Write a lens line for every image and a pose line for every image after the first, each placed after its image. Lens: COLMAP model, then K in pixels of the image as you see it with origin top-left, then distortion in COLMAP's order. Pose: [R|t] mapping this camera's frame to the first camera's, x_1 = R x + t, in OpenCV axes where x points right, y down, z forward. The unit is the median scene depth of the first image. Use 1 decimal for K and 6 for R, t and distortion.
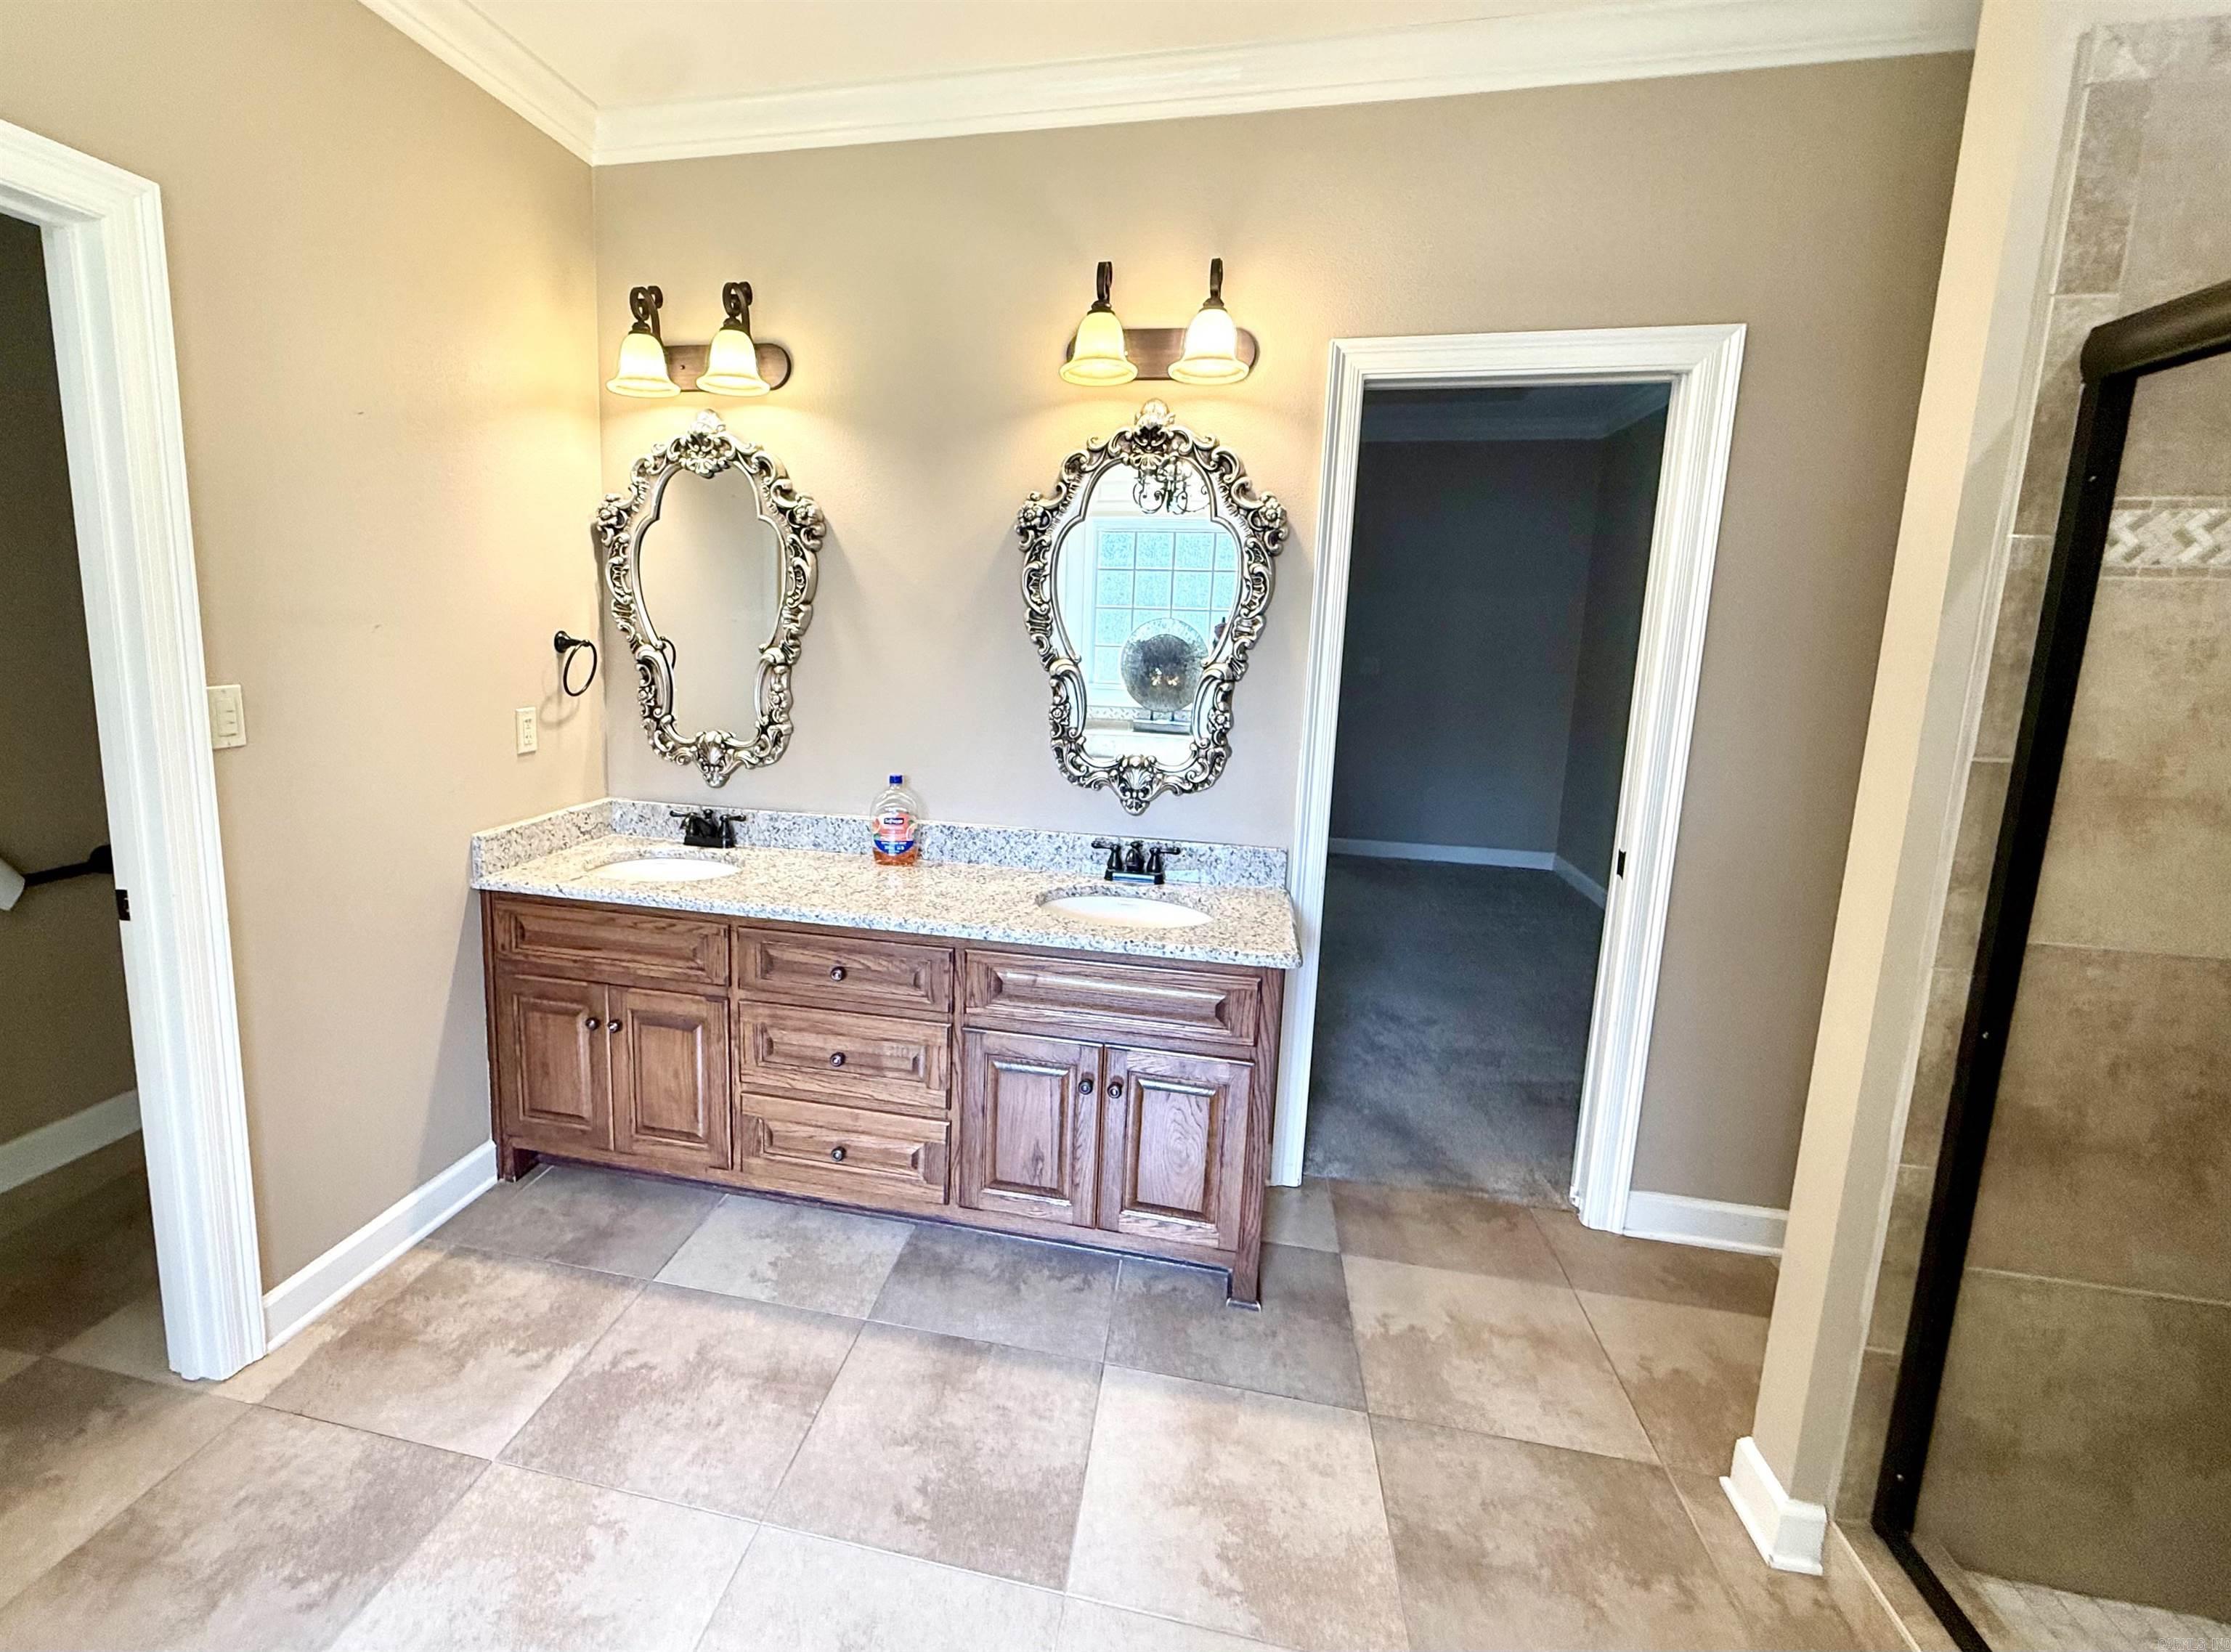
lens RADIAL K [[989.6, 0, 999.4], [0, 989.6, 779.6], [0, 0, 1]] dist [-0.000160, -0.000039]
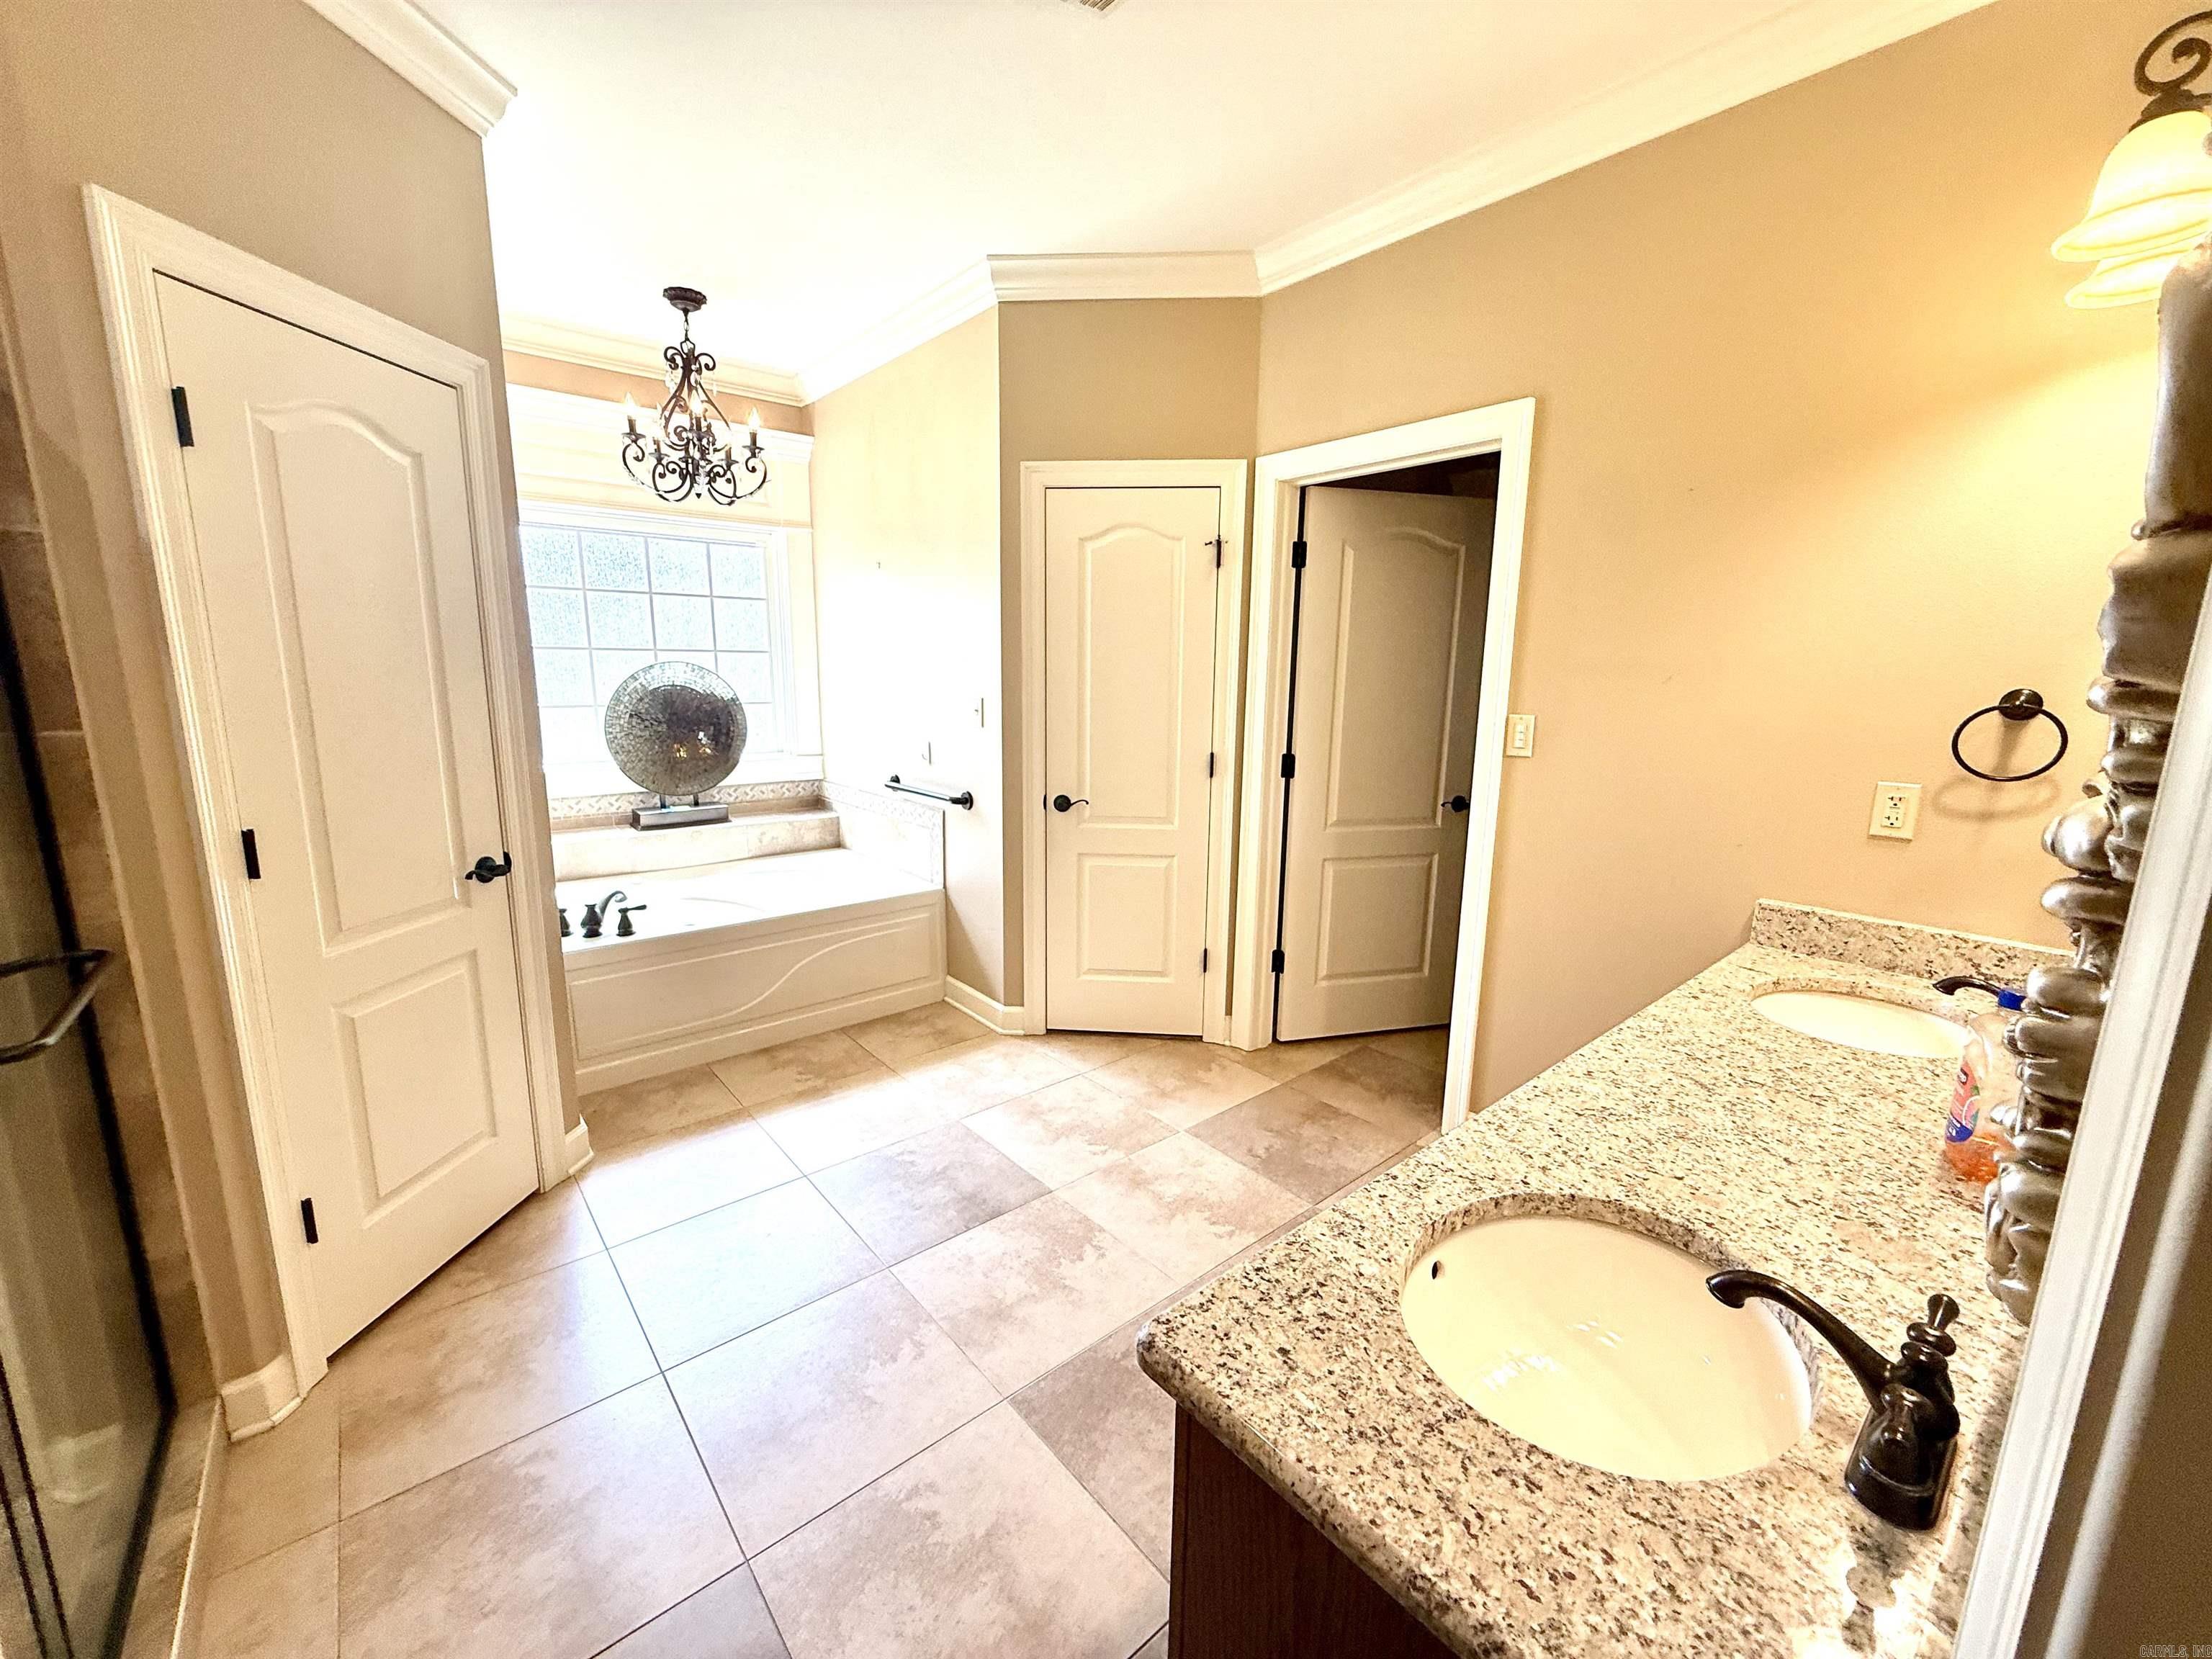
lens RADIAL K [[878.3, 0, 1103.0], [0, 878.3, 830.5], [0, 0, 1]] dist [0.000508, -0.000143]
pose [[-0.598963, 0.113721, -0.792661, 0.677159], [-0.152275, 0.955628, 0.252166, -0.165034], [0.786165, 0.271741, -0.555069, 1.270915]]
